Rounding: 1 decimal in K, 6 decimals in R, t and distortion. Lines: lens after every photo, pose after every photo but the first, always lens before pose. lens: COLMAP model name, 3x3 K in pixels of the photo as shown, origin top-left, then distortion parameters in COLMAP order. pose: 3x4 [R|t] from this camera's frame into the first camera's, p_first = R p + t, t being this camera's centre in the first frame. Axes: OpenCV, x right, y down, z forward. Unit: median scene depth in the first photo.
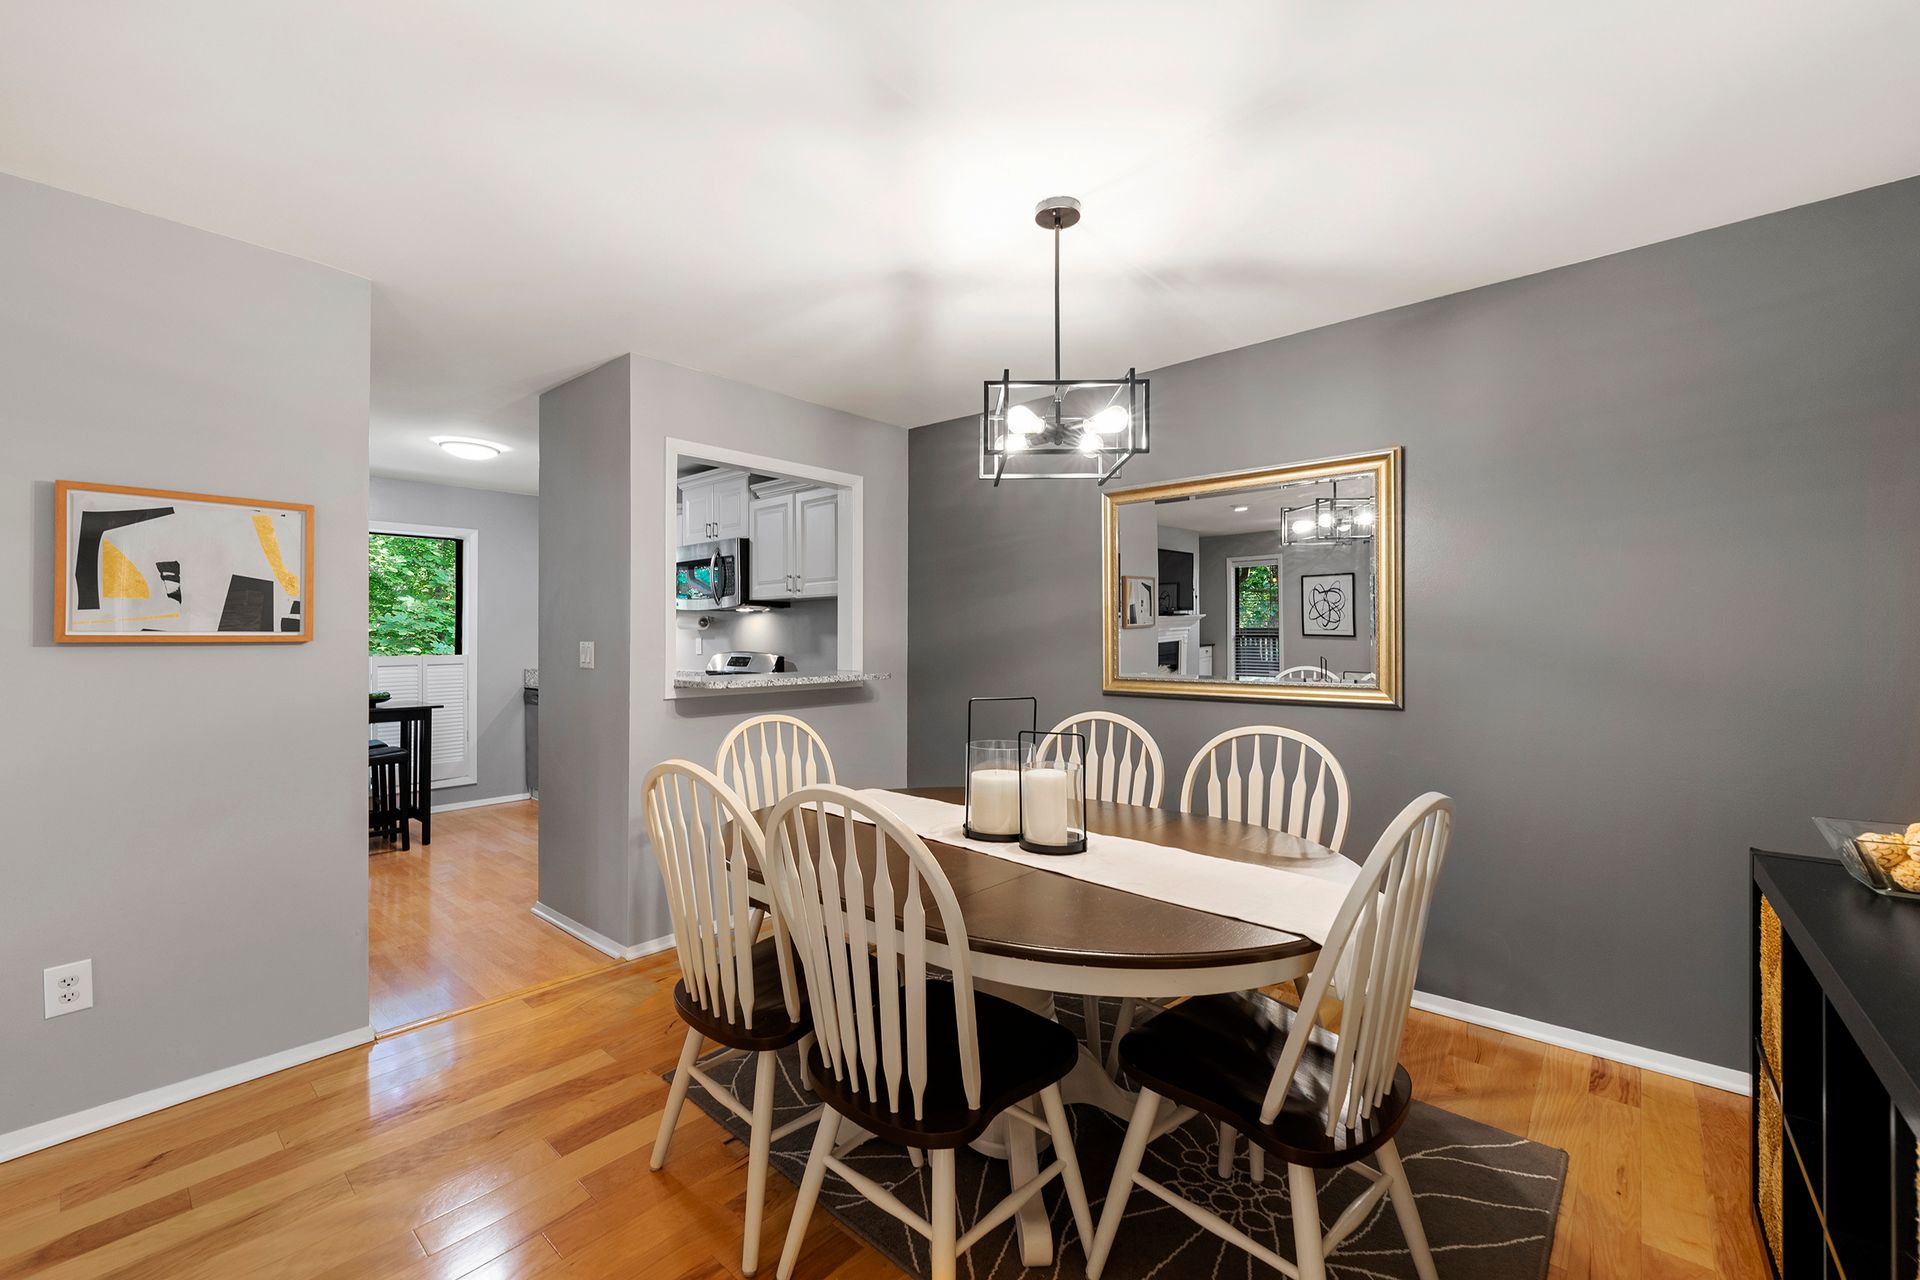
lens RADIAL K [[778.3, 0, 954.8], [0, 778.3, 636.2], [0, 0, 1]] dist [-0.001302, -0.000107]
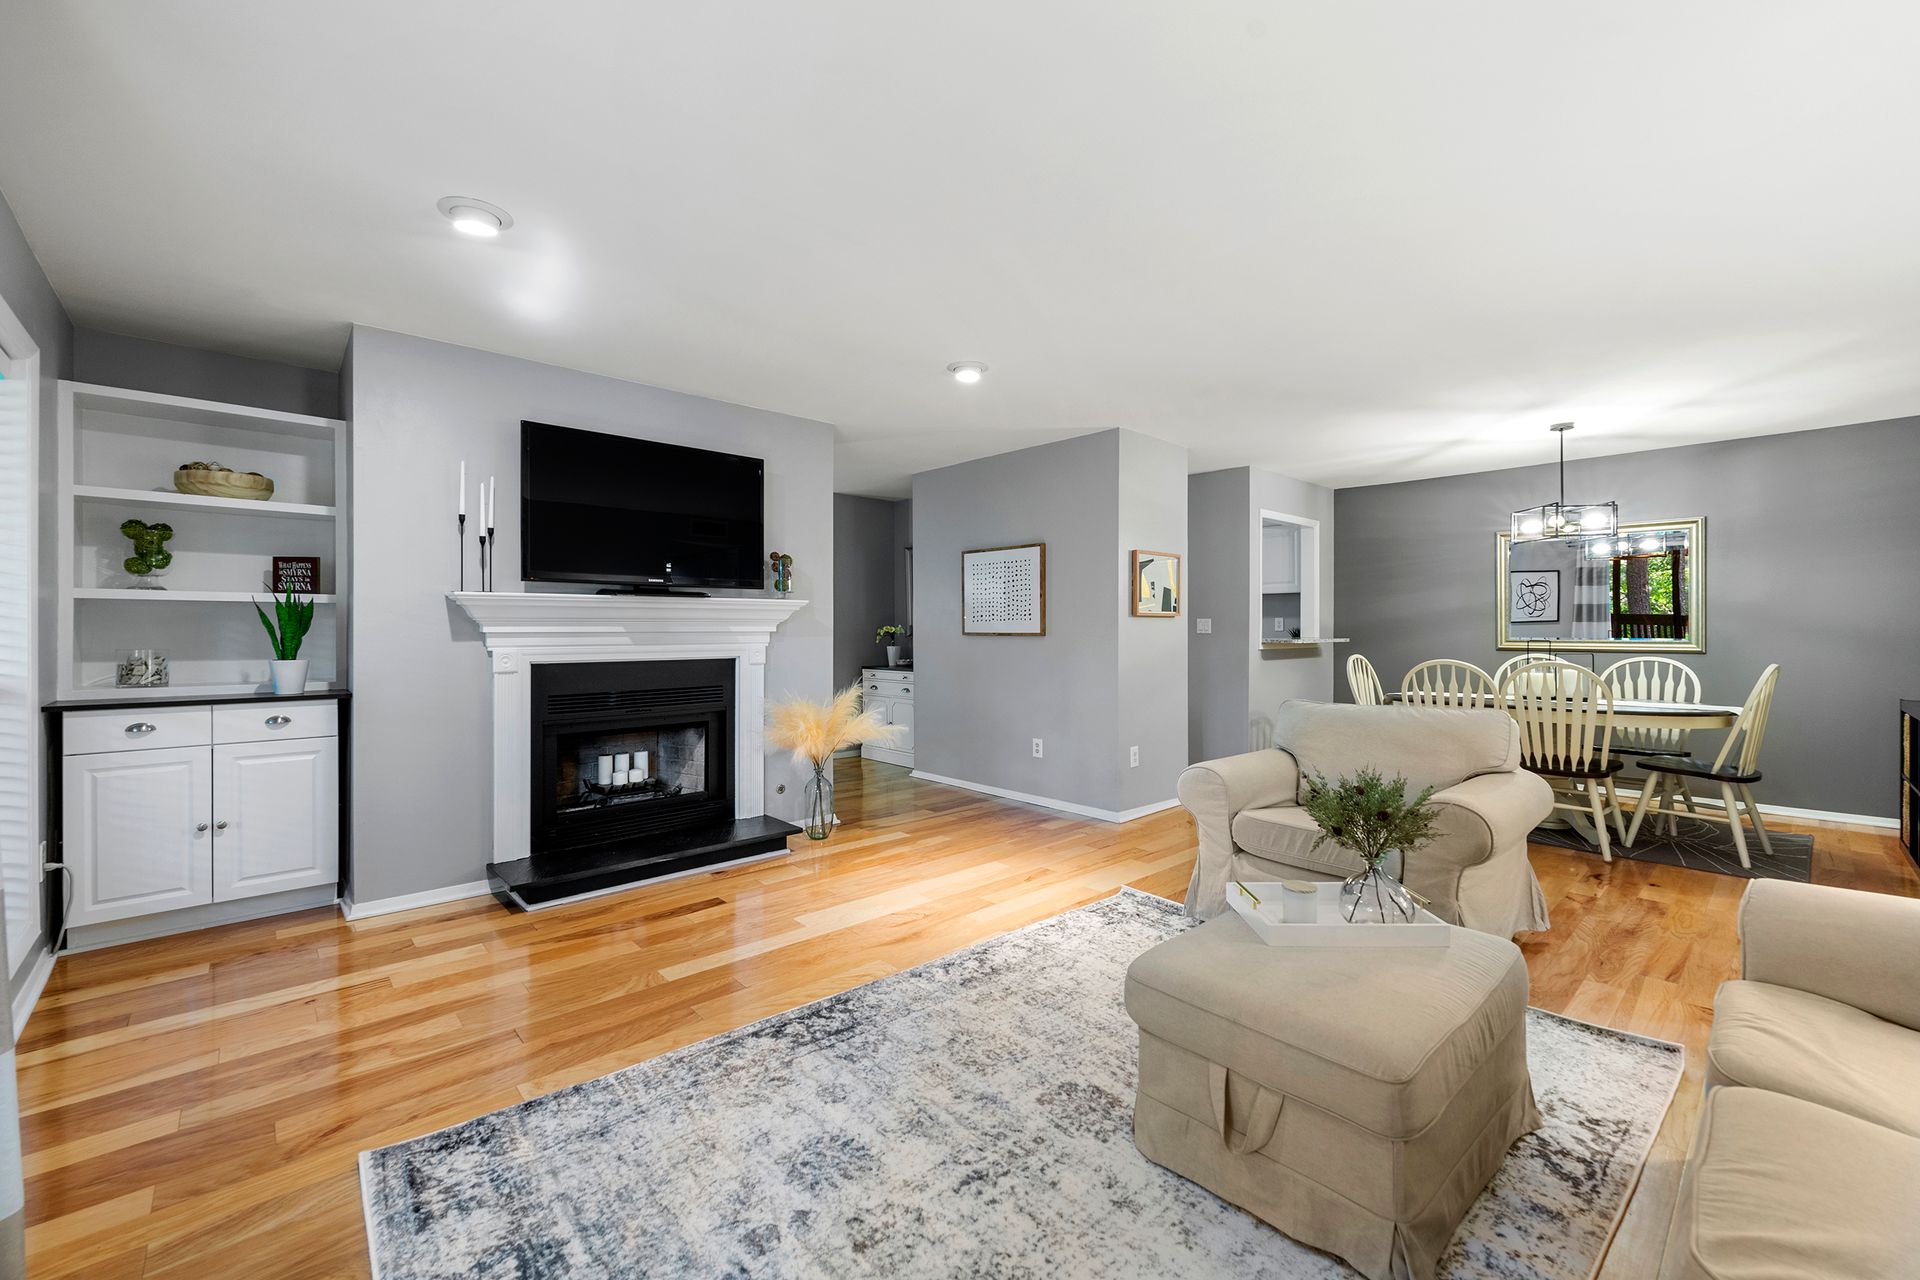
lens RADIAL K [[778.3, 0, 951.5], [0, 778.3, 624.4], [0, 0, 1]] dist [-0.001302, -0.000107]
pose [[0.994430, 0.001876, -0.105379, -1.084056], [-0.002204, 0.999993, -0.003000, 0.033858], [0.105372, 0.003216, 0.994428, -1.115791]]
